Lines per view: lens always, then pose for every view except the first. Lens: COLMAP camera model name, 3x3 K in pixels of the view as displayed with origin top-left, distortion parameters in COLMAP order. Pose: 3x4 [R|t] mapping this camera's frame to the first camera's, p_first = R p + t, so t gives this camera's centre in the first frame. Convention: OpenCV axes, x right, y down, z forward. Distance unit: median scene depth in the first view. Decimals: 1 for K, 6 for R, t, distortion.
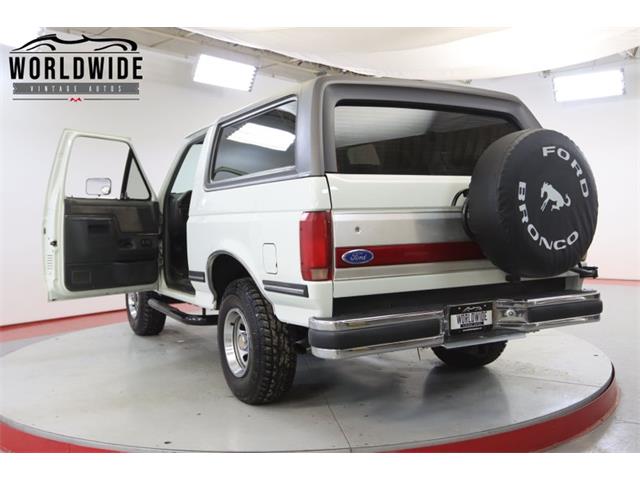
lens RADIAL K [[658.2, 0, 320.0], [0, 658.2, 240.0], [0, 0, 1]] dist [-0.051059, 0.018962]
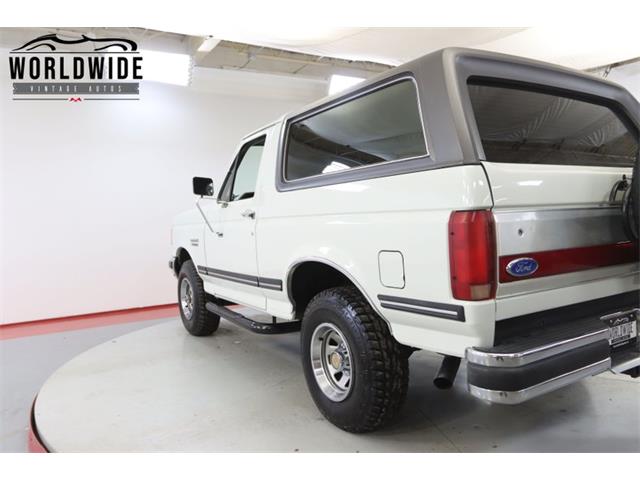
lens RADIAL K [[511.5, 0, 320.0], [0, 511.5, 240.0], [0, 0, 1]] dist [-0.065539, 0.004063]
pose [[0.999377, -0.022911, 0.026862, -0.185782], [0.022669, 0.999700, 0.009270, -0.016552], [-0.027066, -0.008656, 0.999596, 0.377714]]
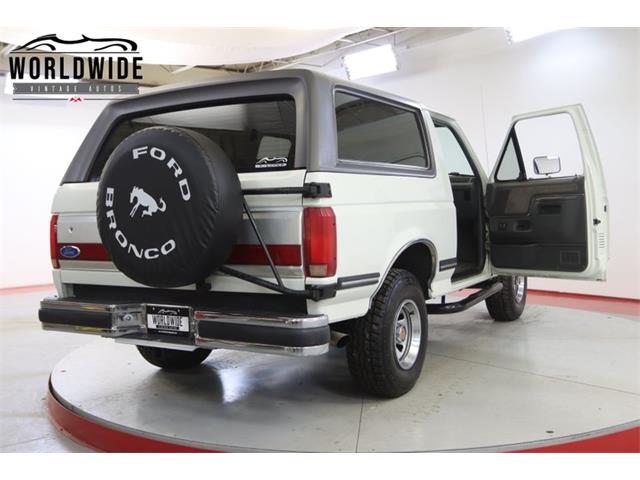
lens RADIAL K [[695.0, 0, 320.0], [0, 695.0, 240.0], [0, 0, 1]] dist [-0.013611, 0.000197]
pose [[0.492073, 0.051096, -0.869053, 1.322144], [-0.012834, 0.998593, 0.051445, -0.064550], [0.870459, -0.014161, 0.492037, 0.719982]]
